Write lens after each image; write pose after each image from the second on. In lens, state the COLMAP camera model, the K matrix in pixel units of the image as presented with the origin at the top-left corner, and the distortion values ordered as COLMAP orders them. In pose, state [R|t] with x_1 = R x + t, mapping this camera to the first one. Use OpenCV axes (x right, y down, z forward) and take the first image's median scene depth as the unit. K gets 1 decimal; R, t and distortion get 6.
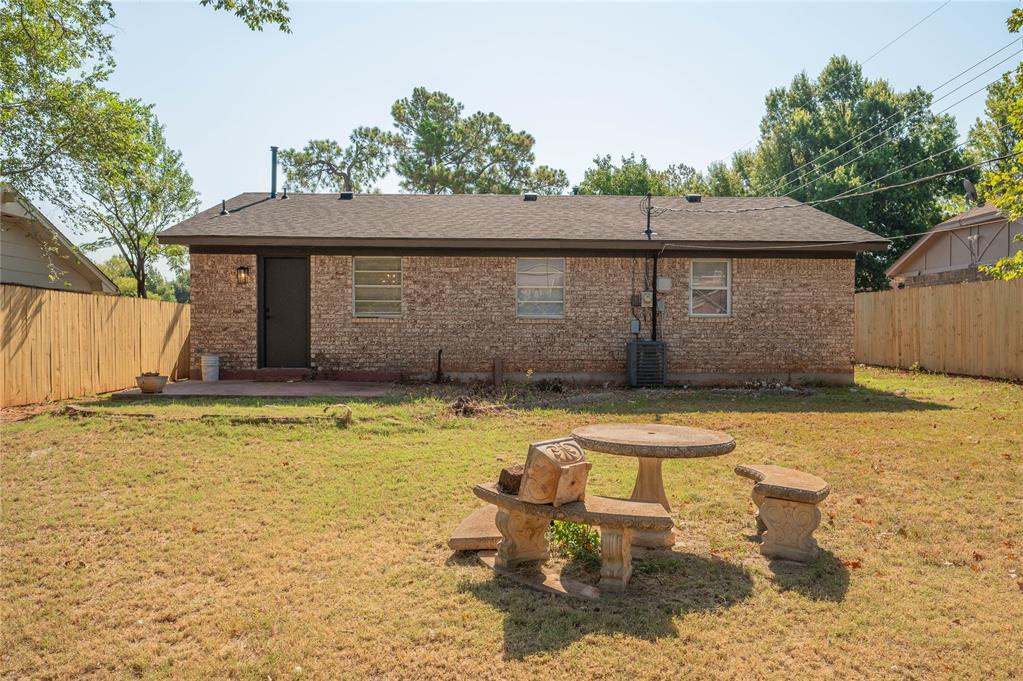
lens RADIAL K [[813.9, 0, 511.5], [0, 813.9, 340.5], [0, 0, 1]] dist [0.005720, 0.007523]
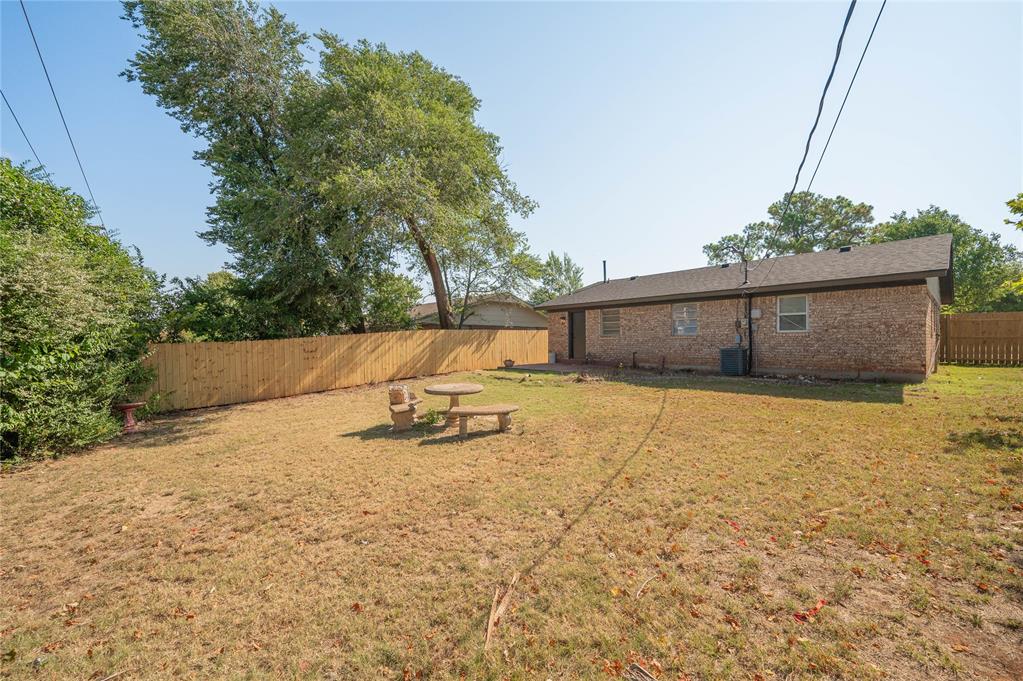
lens RADIAL K [[406.5, 0, 514.8], [0, 406.5, 340.8], [0, 0, 1]] dist [0.001317, 0.000247]
pose [[0.650240, -0.009390, -0.759671, 0.494068], [0.006651, 0.999956, -0.006667, -0.011904], [0.759699, -0.000717, 0.650274, 0.094250]]
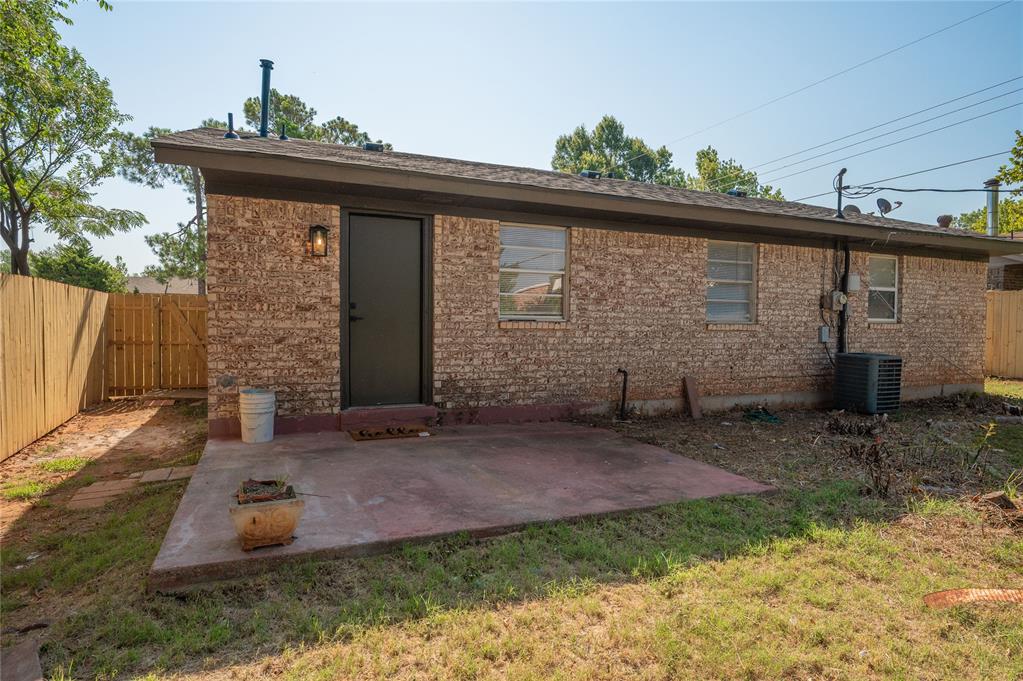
lens RADIAL K [[598.8, 0, 534.2], [0, 598.8, 344.4], [0, 0, 1]] dist [-0.007979, -0.003200]
pose [[0.925409, -0.007541, 0.378895, -0.340333], [-0.003902, 0.999559, 0.029422, -0.023225], [-0.378950, -0.028706, 0.924972, 0.561344]]
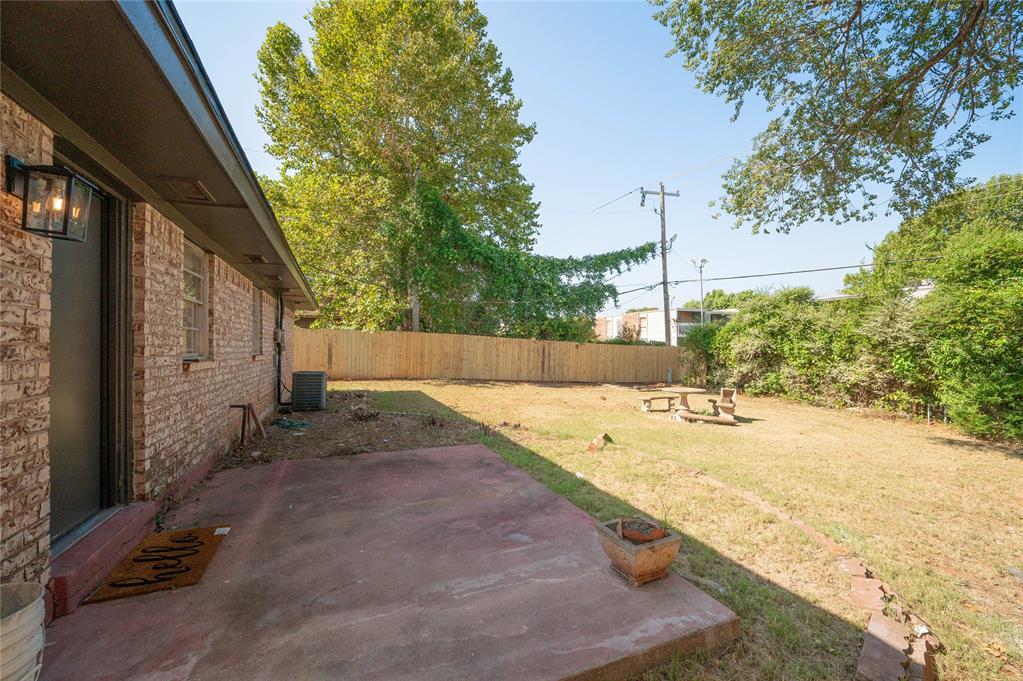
lens RADIAL K [[406.5, 0, 514.8], [0, 406.5, 340.8], [0, 0, 1]] dist [0.001317, 0.000247]
pose [[-0.373480, 0.008203, 0.927602, -0.480372], [0.006794, 0.999958, -0.006108, -0.036923], [-0.927613, 0.004021, -0.373520, 0.898591]]
